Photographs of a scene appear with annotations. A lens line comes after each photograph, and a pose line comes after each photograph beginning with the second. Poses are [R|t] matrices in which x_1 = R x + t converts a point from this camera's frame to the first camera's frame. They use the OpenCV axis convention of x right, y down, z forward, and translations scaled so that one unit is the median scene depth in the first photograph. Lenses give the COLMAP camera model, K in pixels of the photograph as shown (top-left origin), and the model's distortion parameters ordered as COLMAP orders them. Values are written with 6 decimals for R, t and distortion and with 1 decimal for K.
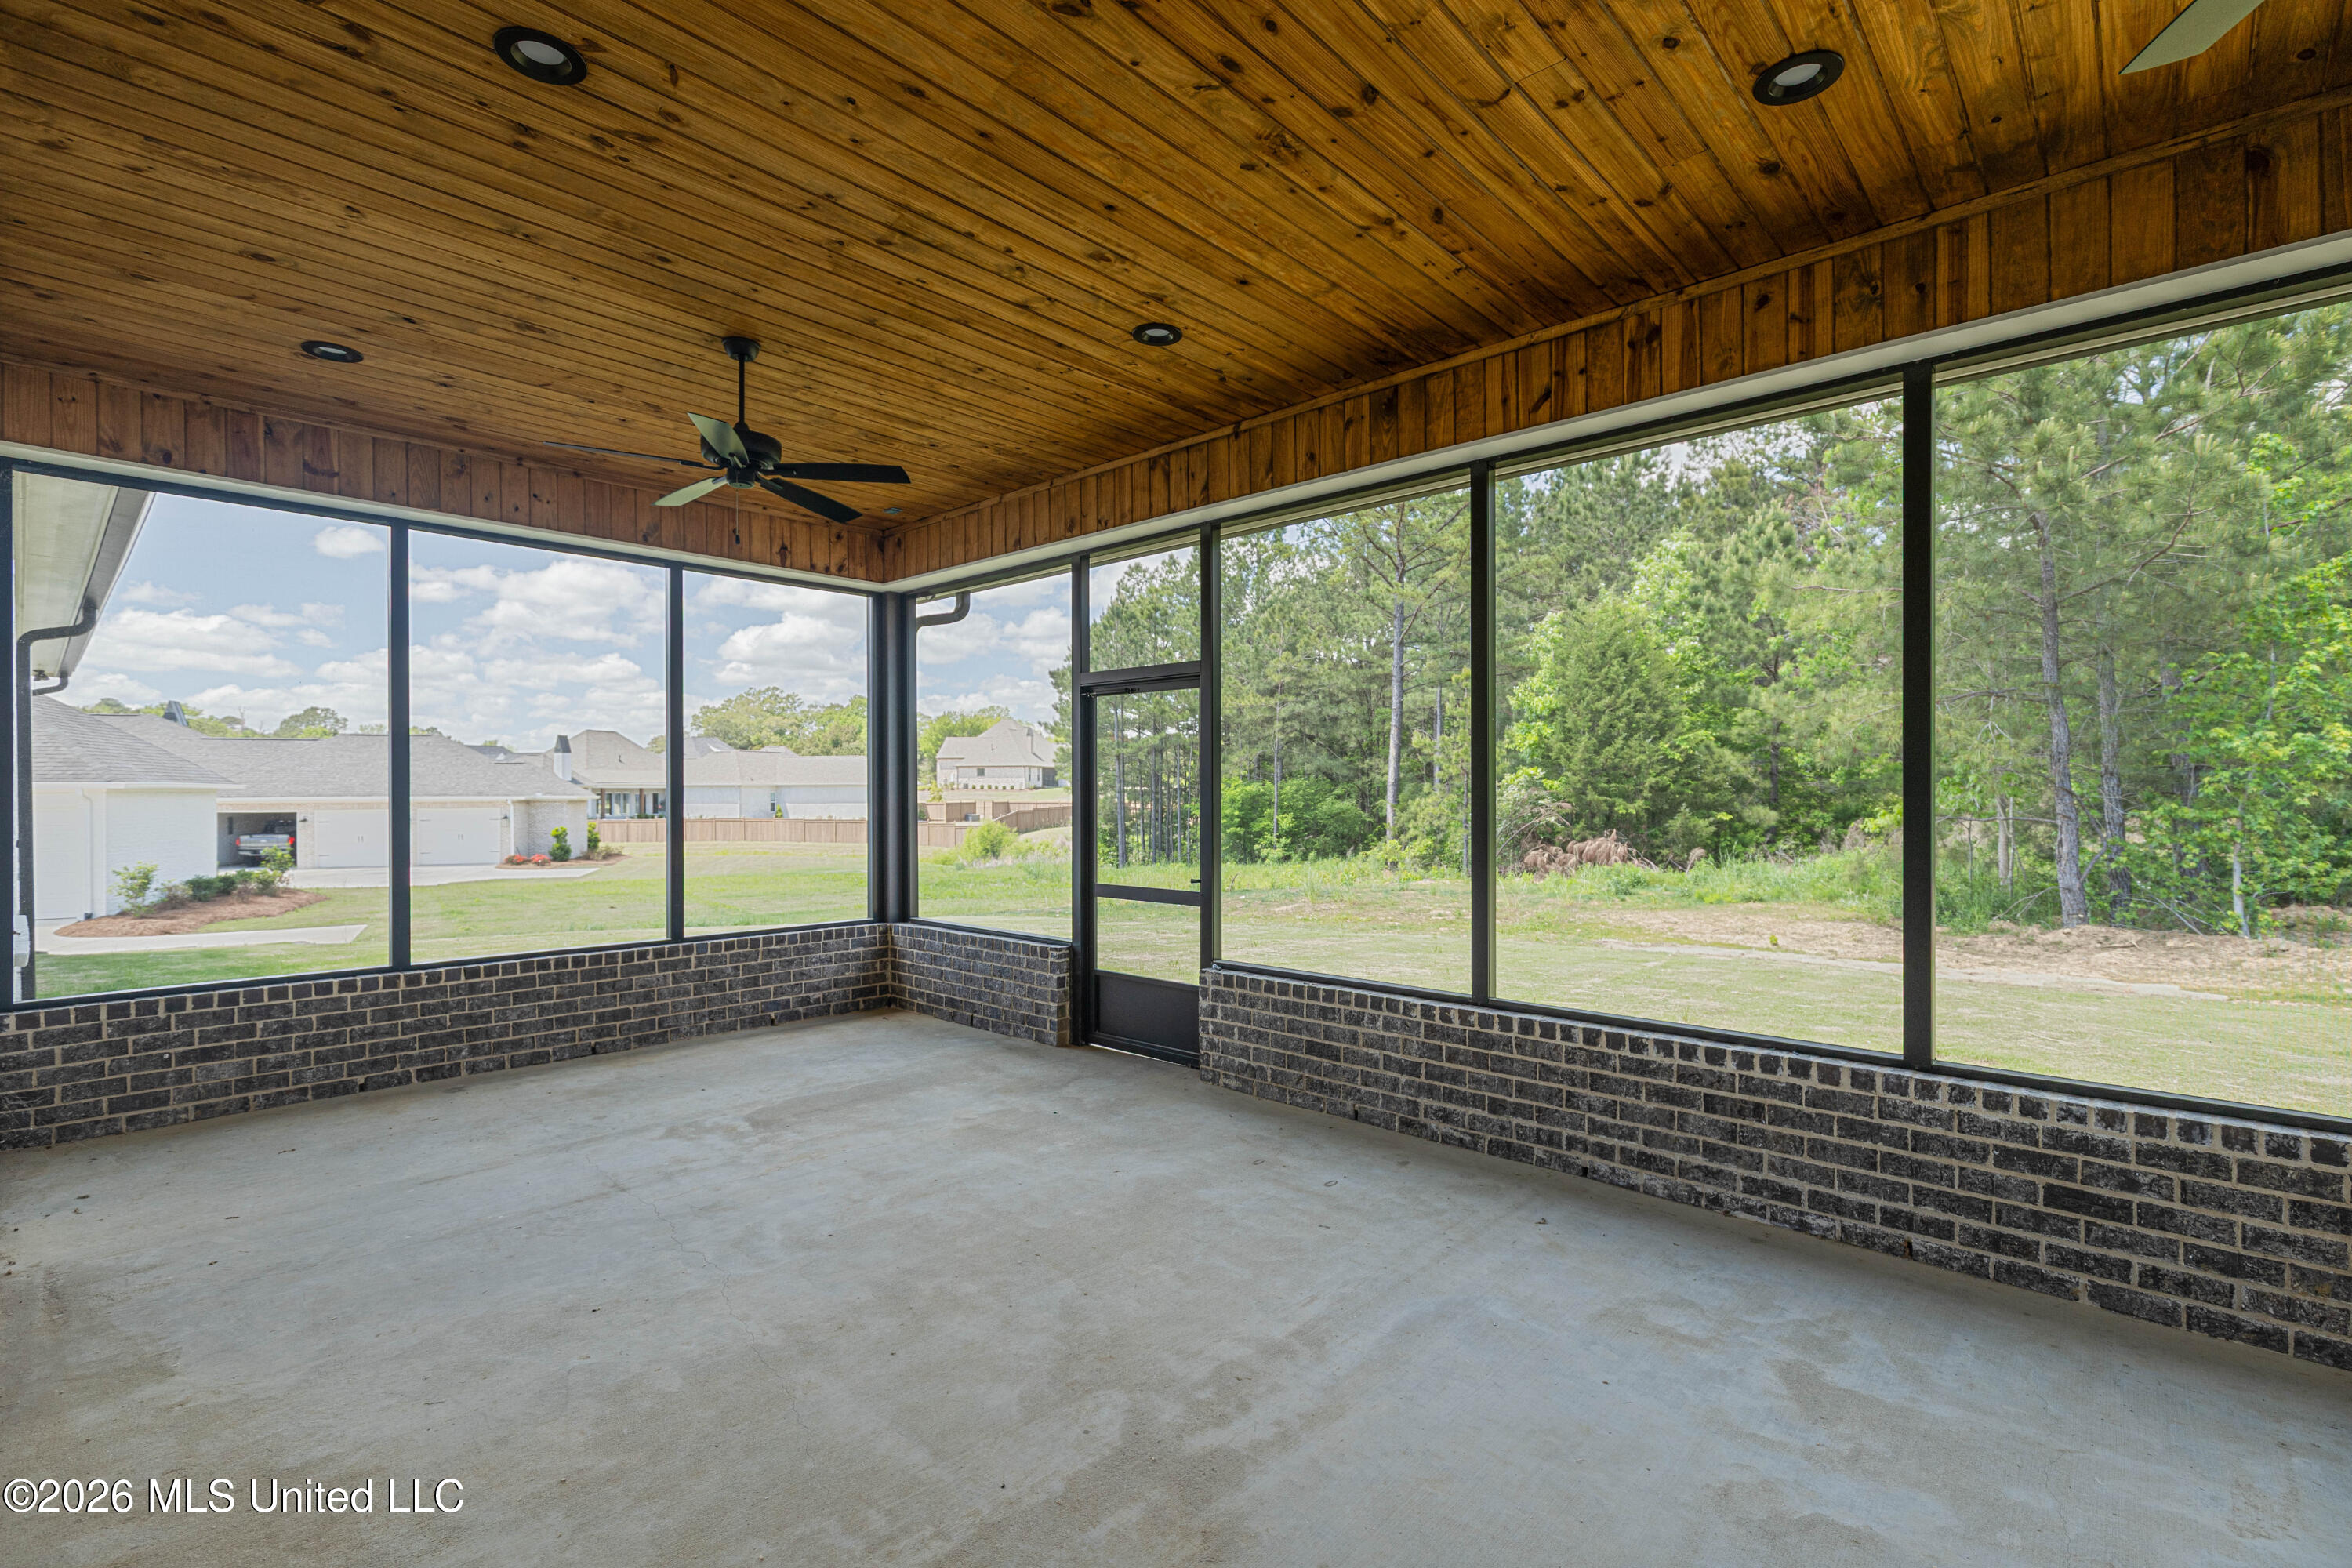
lens RADIAL K [[1055.8, 0, 1176.0], [0, 1055.8, 784.0], [0, 0, 1]] dist [0.005665, 0.000106]
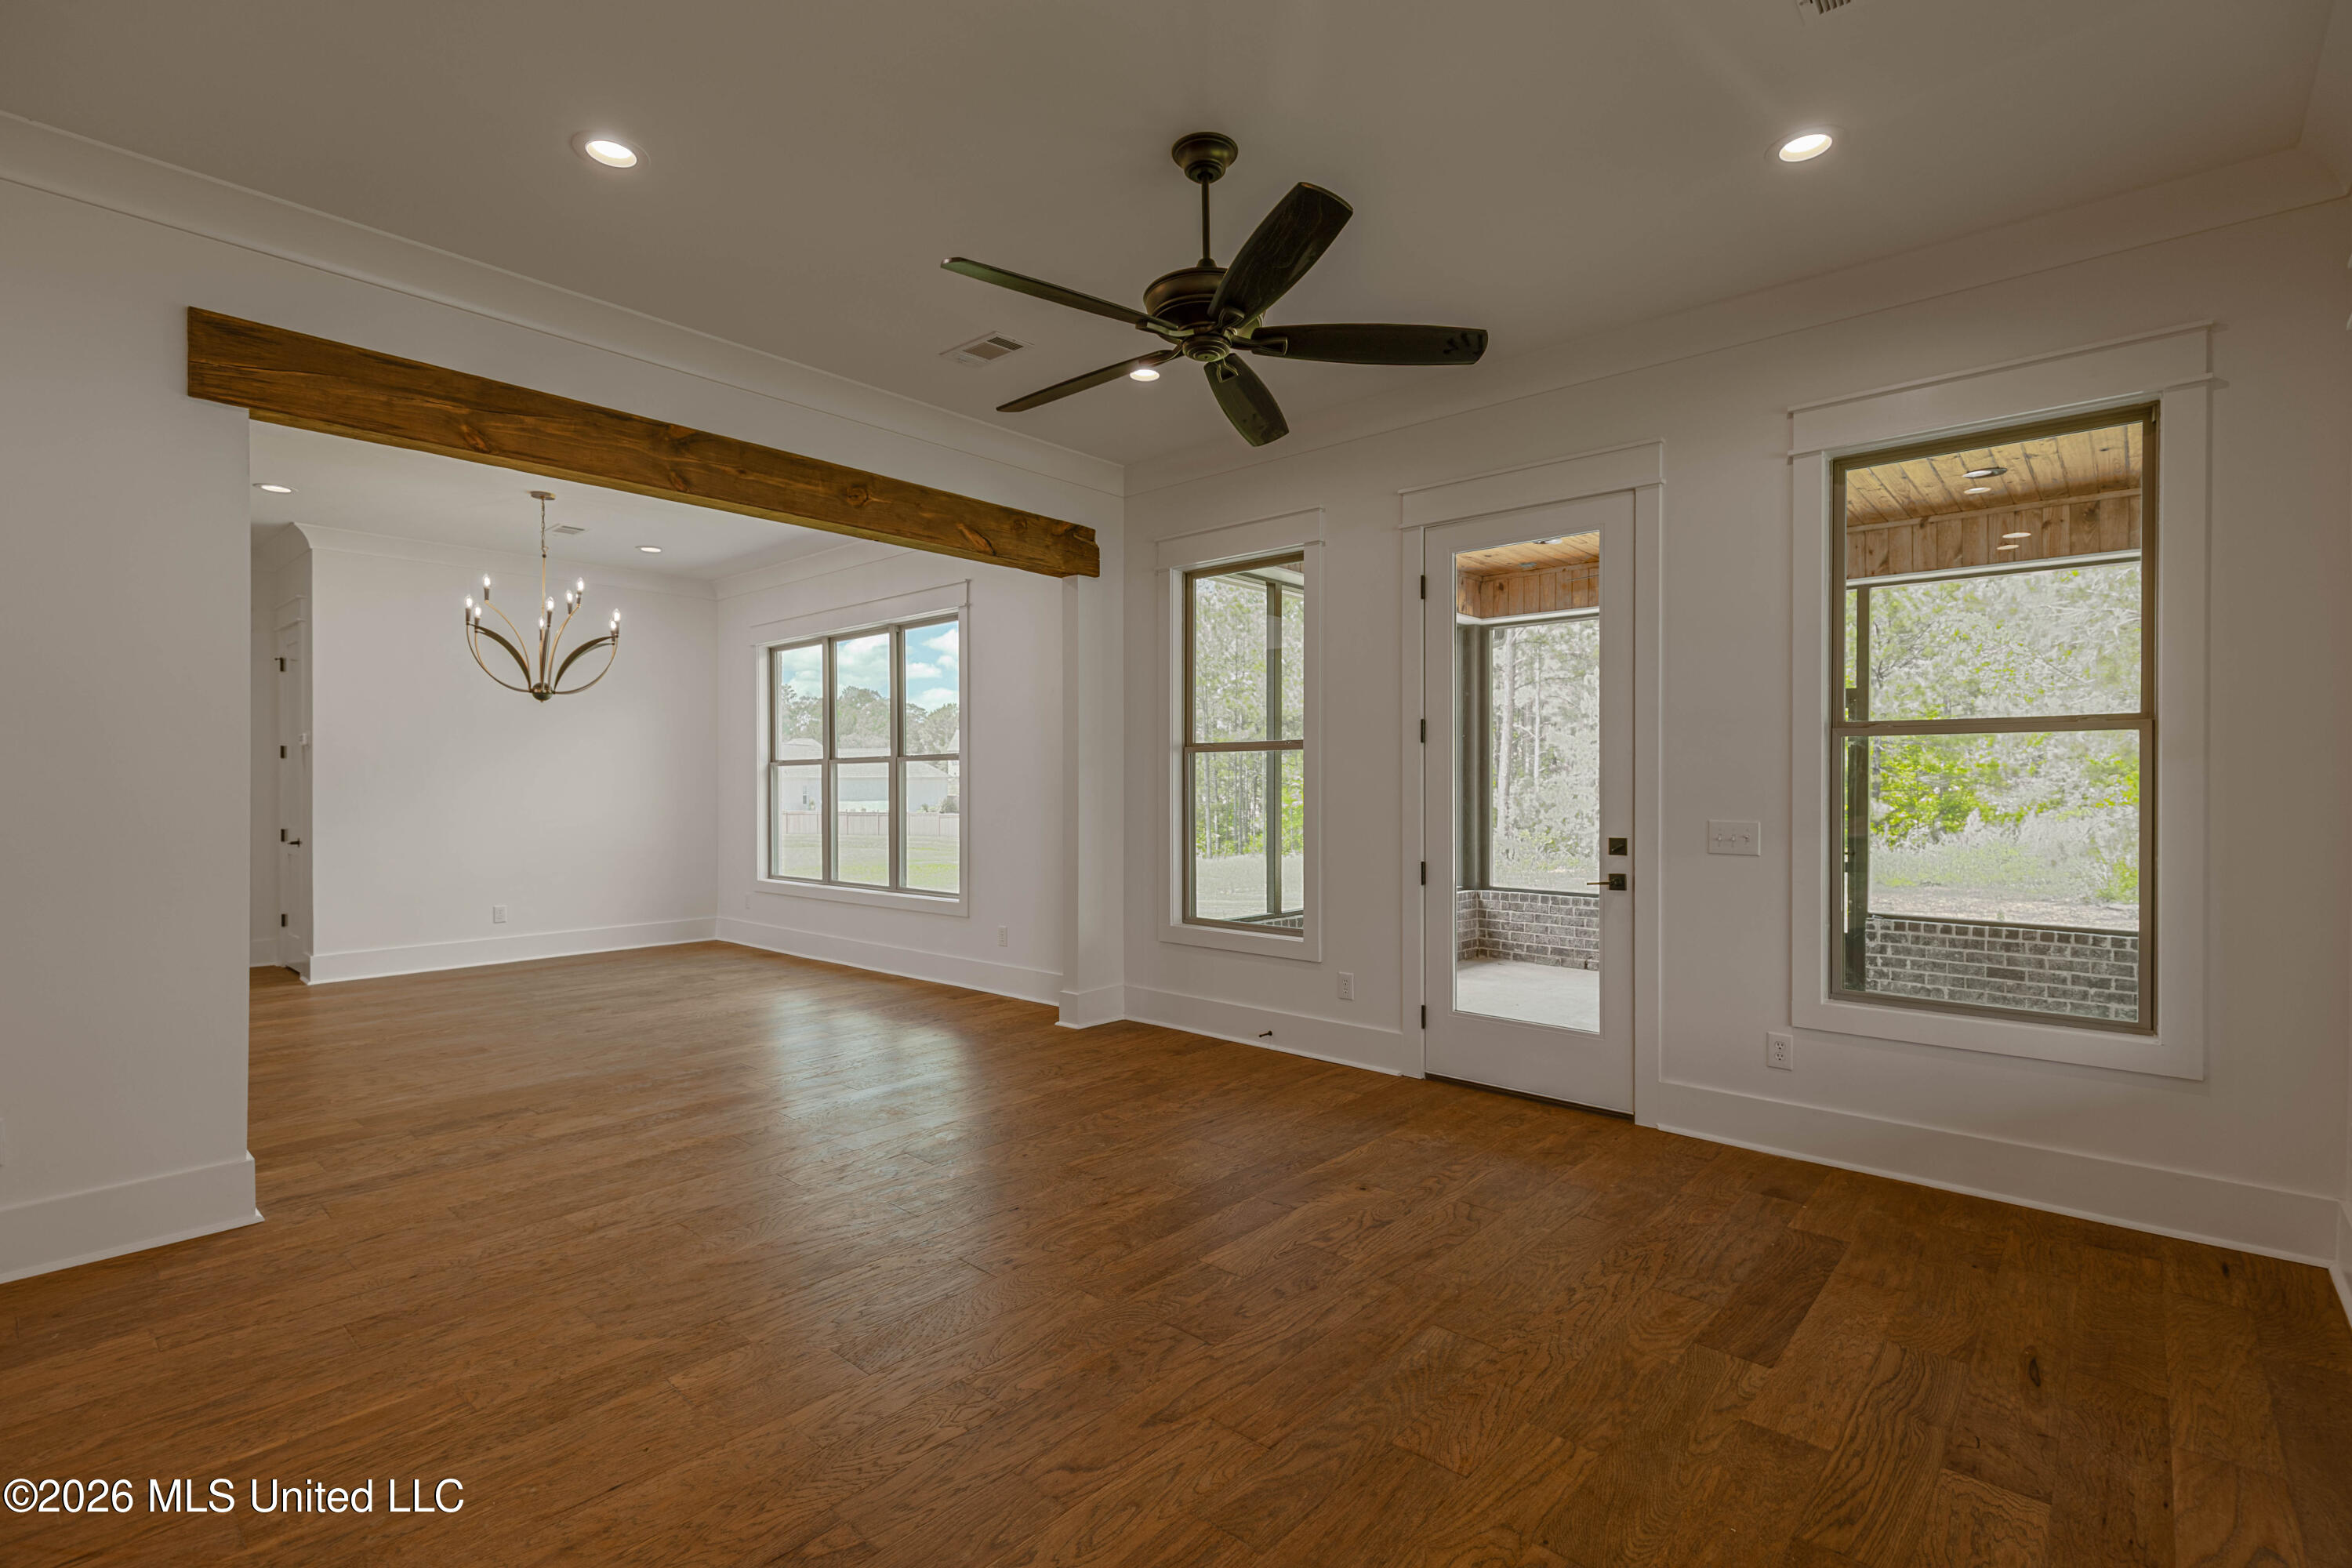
lens RADIAL K [[1055.8, 0, 1176.0], [0, 1055.8, 784.0], [0, 0, 1]] dist [0.005665, 0.000106]
pose [[0.999523, 0.006273, 0.030242, -0.955432], [-0.006403, 0.999971, 0.004203, 0.003984], [-0.030215, -0.004395, 0.999534, -0.343110]]
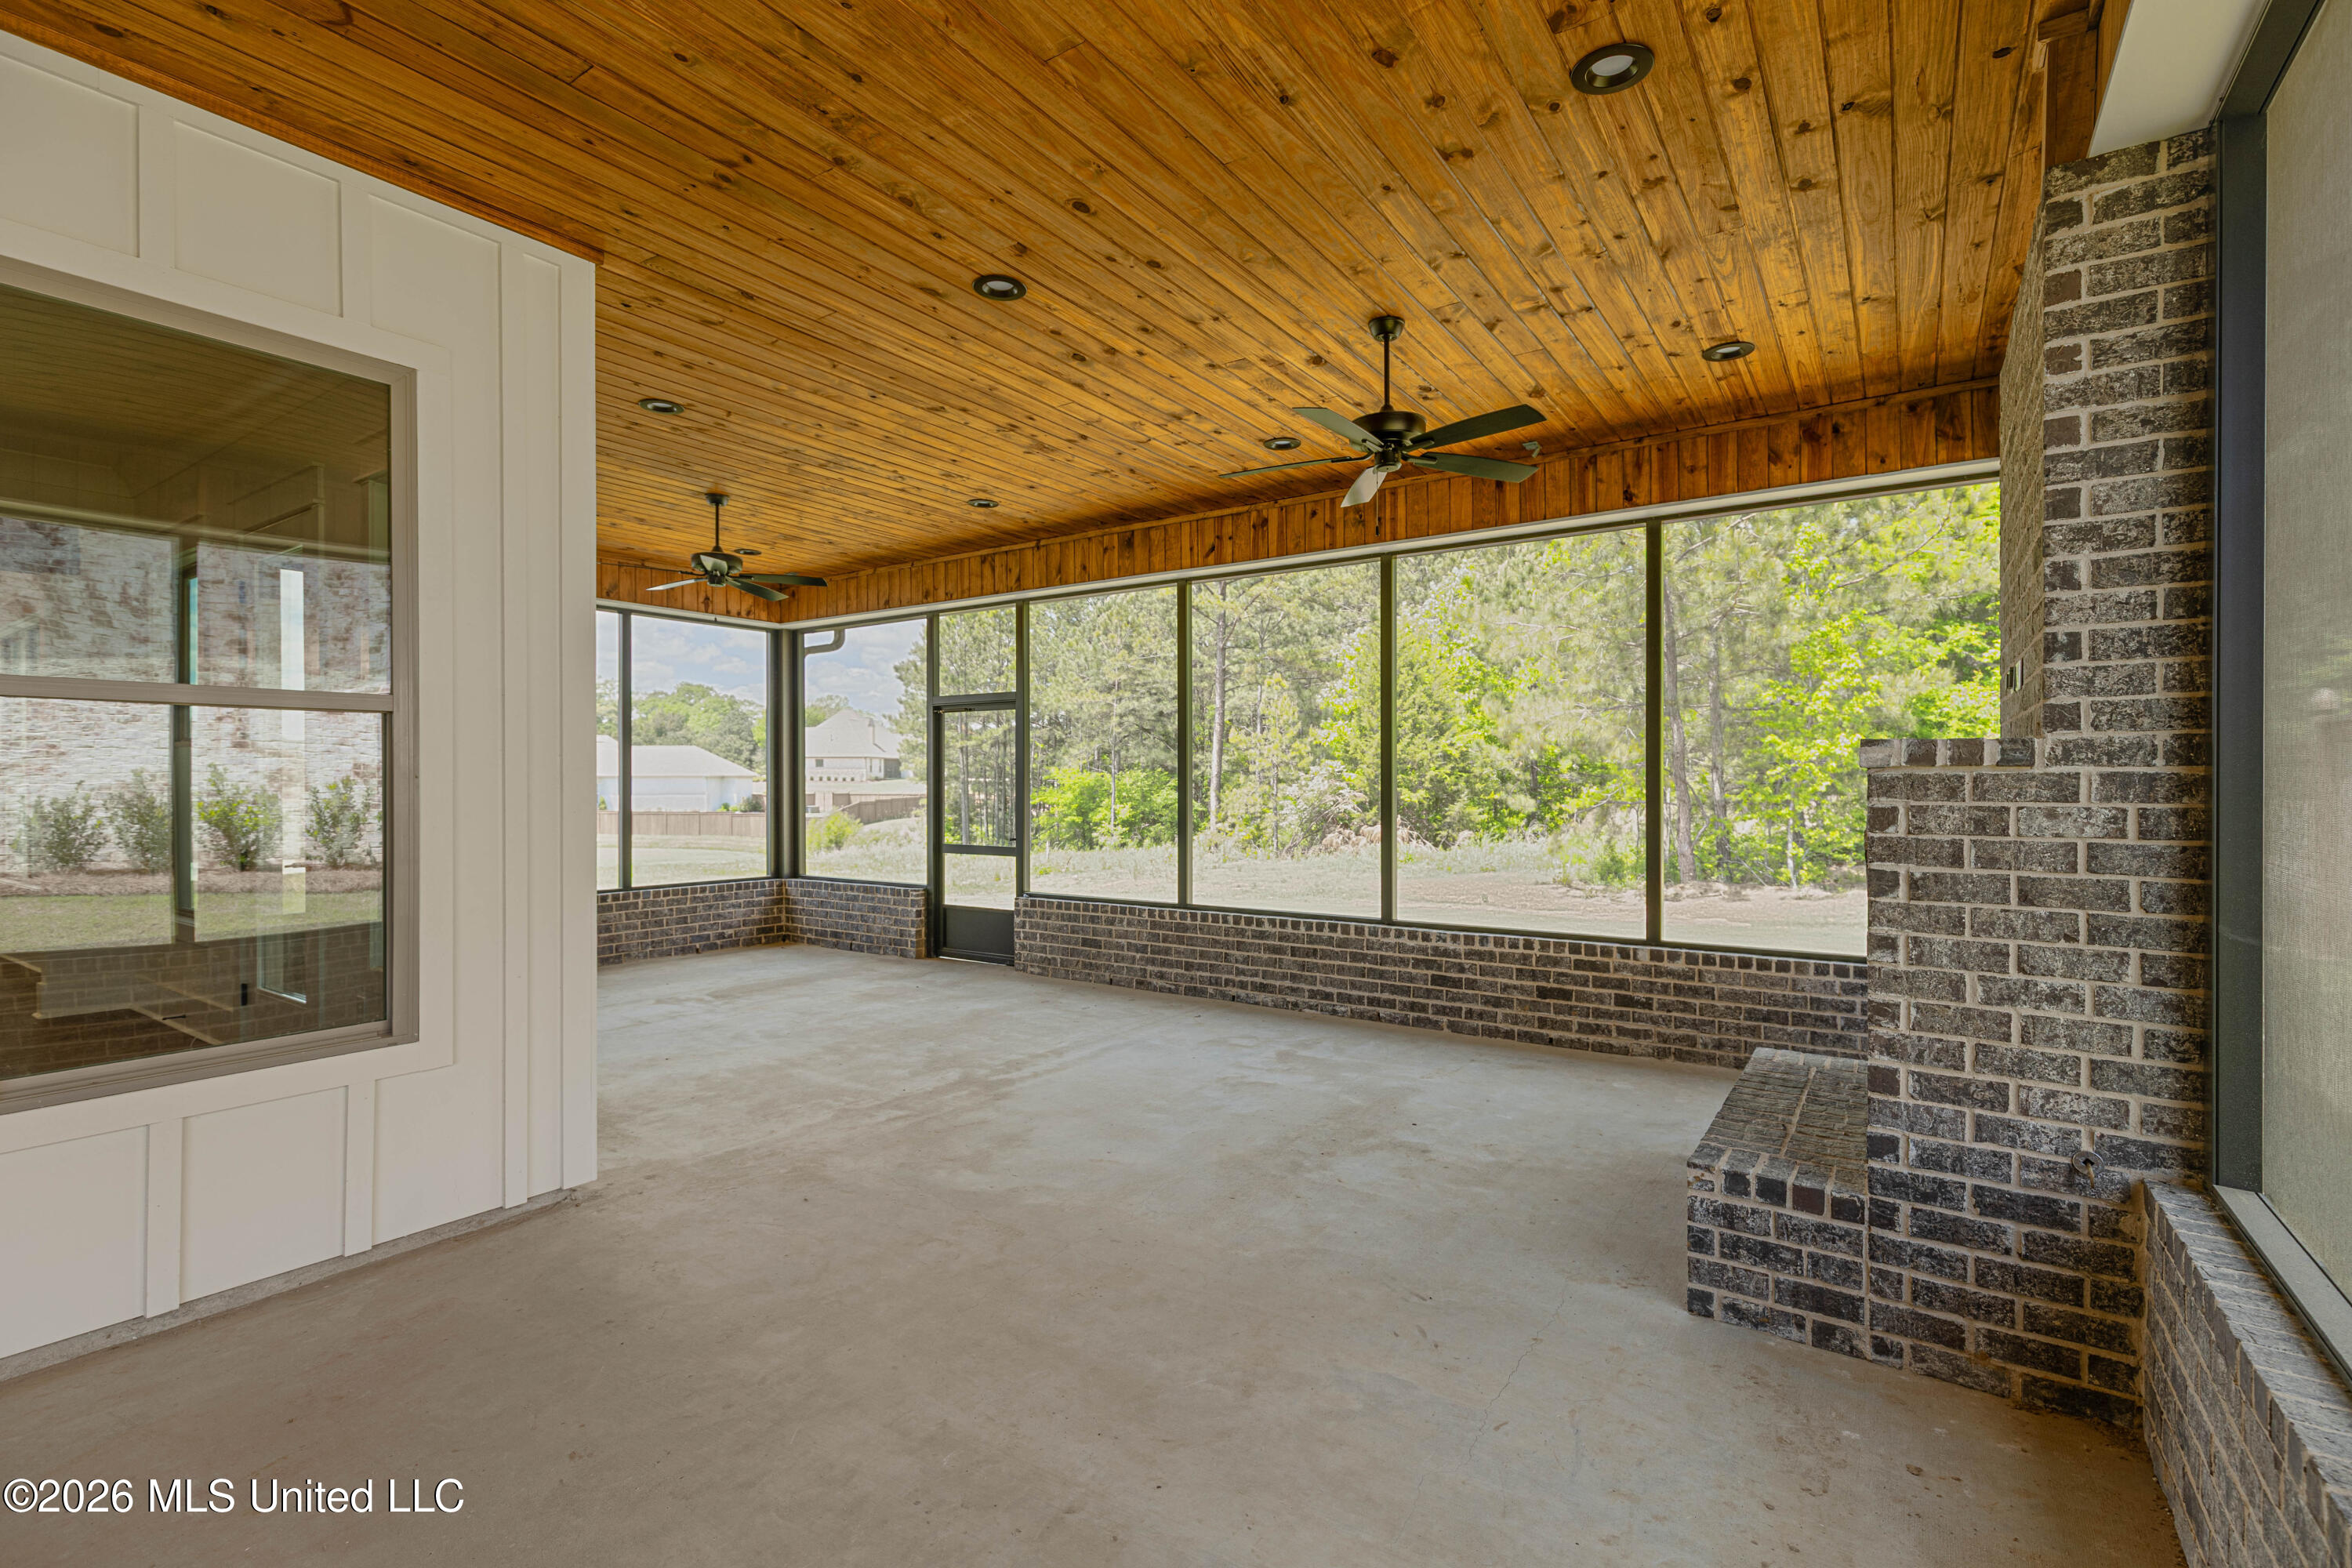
lens RADIAL K [[1062.0, 0, 1186.8], [0, 1062.0, 781.2], [0, 0, 1]] dist [-0.000161, 0.000044]
pose [[0.988299, 0.001123, 0.152526, 0.035885], [-0.001890, 0.999986, 0.004888, 0.002299], [-0.152518, -0.005119, 0.988287, -0.565437]]
